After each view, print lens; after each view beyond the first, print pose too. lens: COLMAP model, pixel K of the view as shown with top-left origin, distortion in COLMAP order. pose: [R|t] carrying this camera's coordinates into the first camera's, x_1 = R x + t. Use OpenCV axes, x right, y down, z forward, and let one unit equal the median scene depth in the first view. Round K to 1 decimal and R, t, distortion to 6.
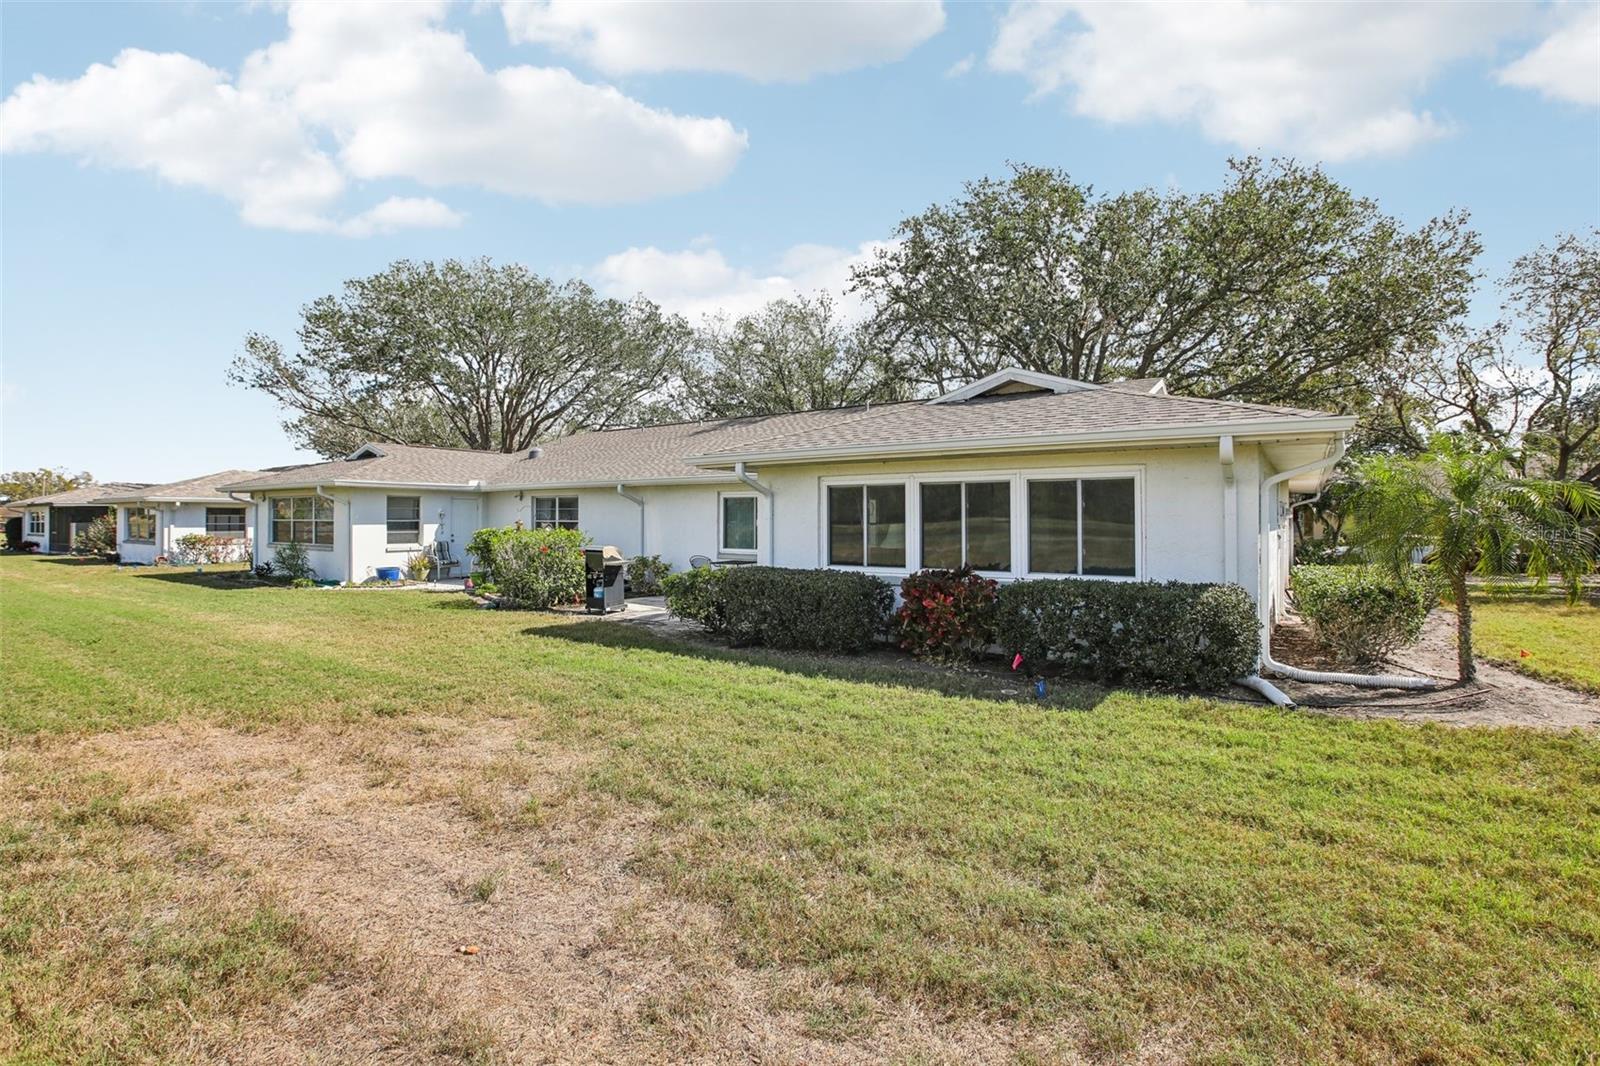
lens RADIAL K [[748.6, 0, 779.6], [0, 748.6, 513.5], [0, 0, 1]] dist [-0.001948, 0.000498]
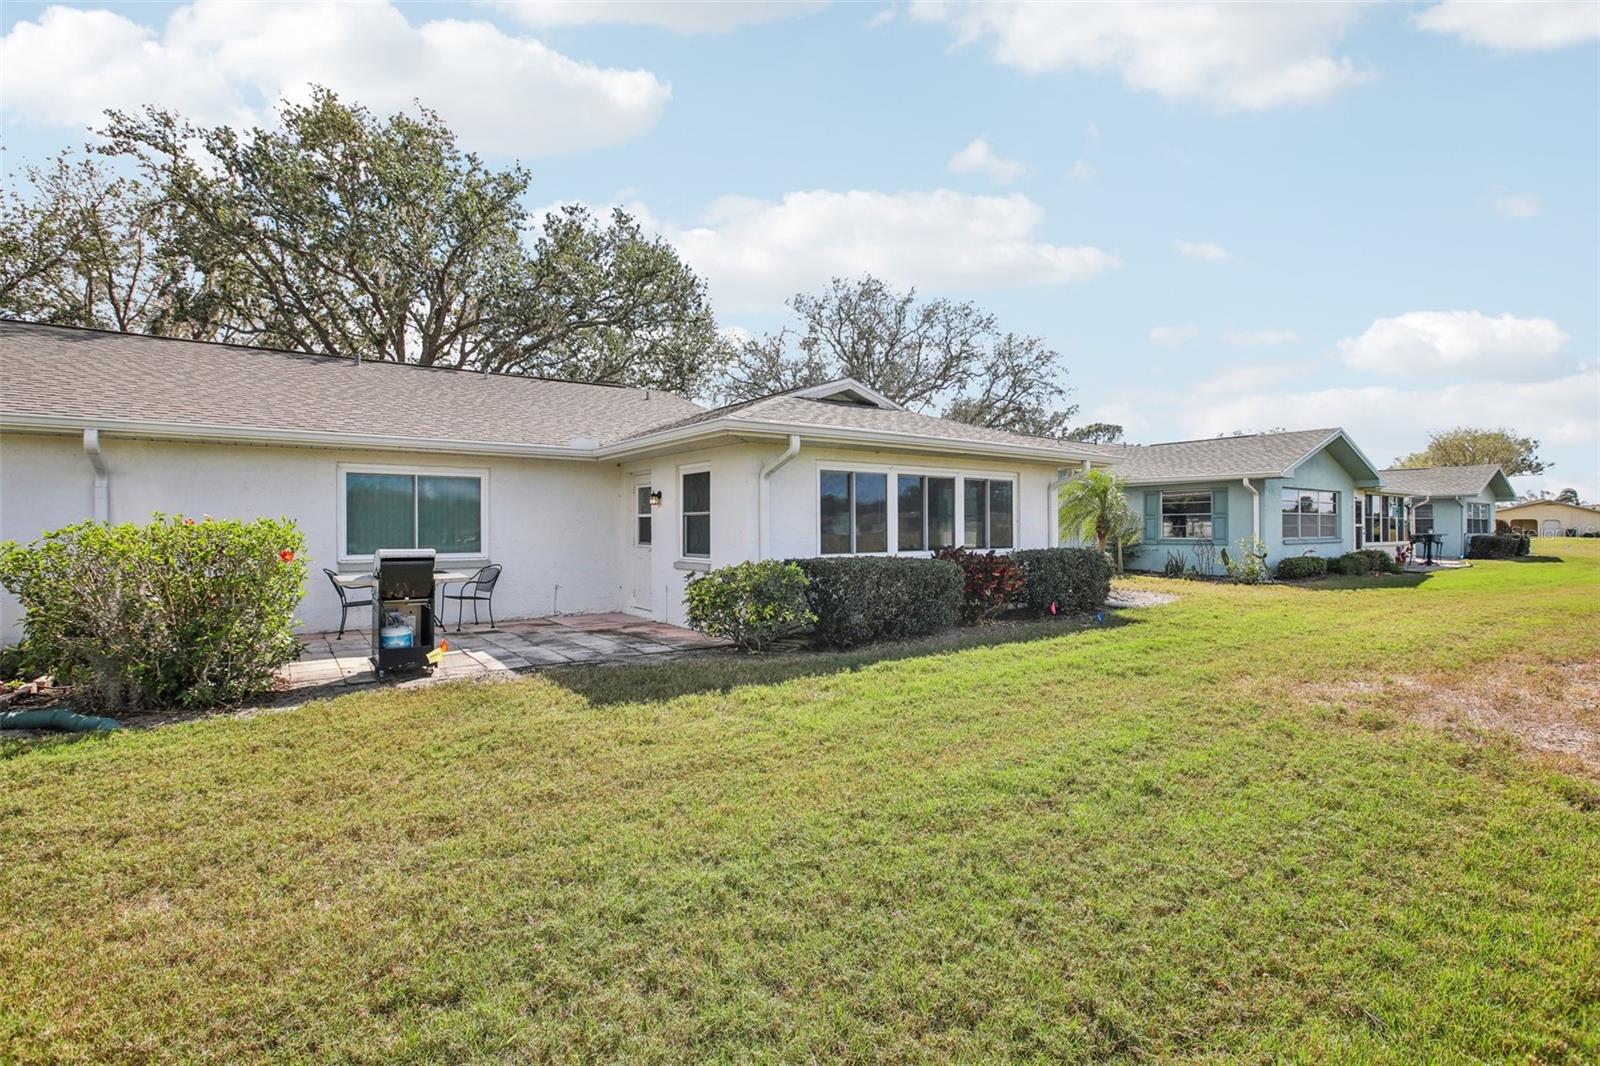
lens RADIAL K [[748.6, 0, 779.6], [0, 748.6, 513.5], [0, 0, 1]] dist [-0.001948, 0.000498]
pose [[0.352307, 0.007876, 0.935851, -0.636726], [-0.004645, 0.999967, -0.006667, 0.017506], [-0.935873, -0.001999, 0.352332, 0.541584]]
